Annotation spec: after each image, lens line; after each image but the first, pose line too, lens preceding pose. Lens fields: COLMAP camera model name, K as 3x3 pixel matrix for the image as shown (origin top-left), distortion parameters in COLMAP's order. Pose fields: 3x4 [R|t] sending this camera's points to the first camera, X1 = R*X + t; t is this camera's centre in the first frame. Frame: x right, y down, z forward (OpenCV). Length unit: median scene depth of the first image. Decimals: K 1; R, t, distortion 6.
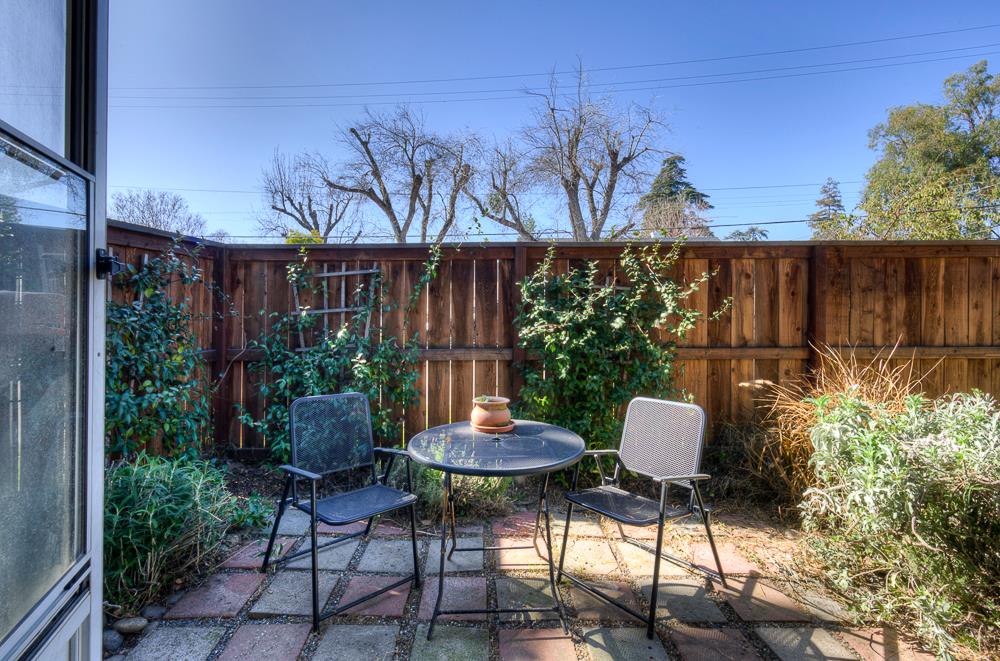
lens RADIAL K [[430.4, 0, 495.2], [0, 430.4, 309.2], [0, 0, 1]] dist [-0.000984, -0.000331]
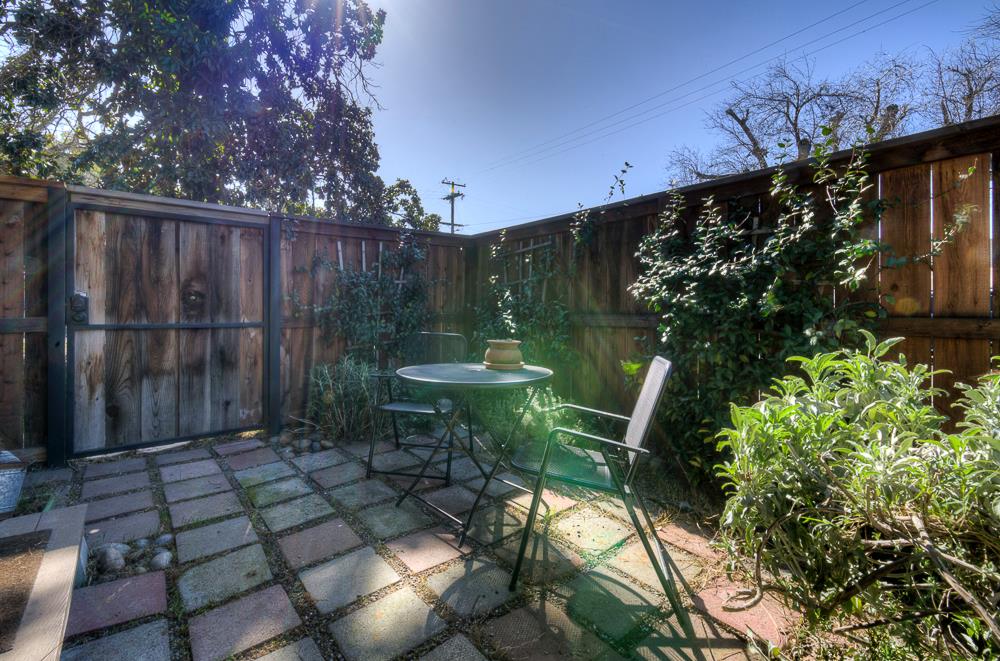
lens RADIAL K [[430.4, 0, 495.2], [0, 430.4, 309.2], [0, 0, 1]] dist [-0.000984, -0.000331]
pose [[0.652260, 0.009399, -0.757937, 0.461152], [-0.007354, 0.999955, 0.006072, 0.074491], [0.757960, 0.001613, 0.652299, 0.171821]]
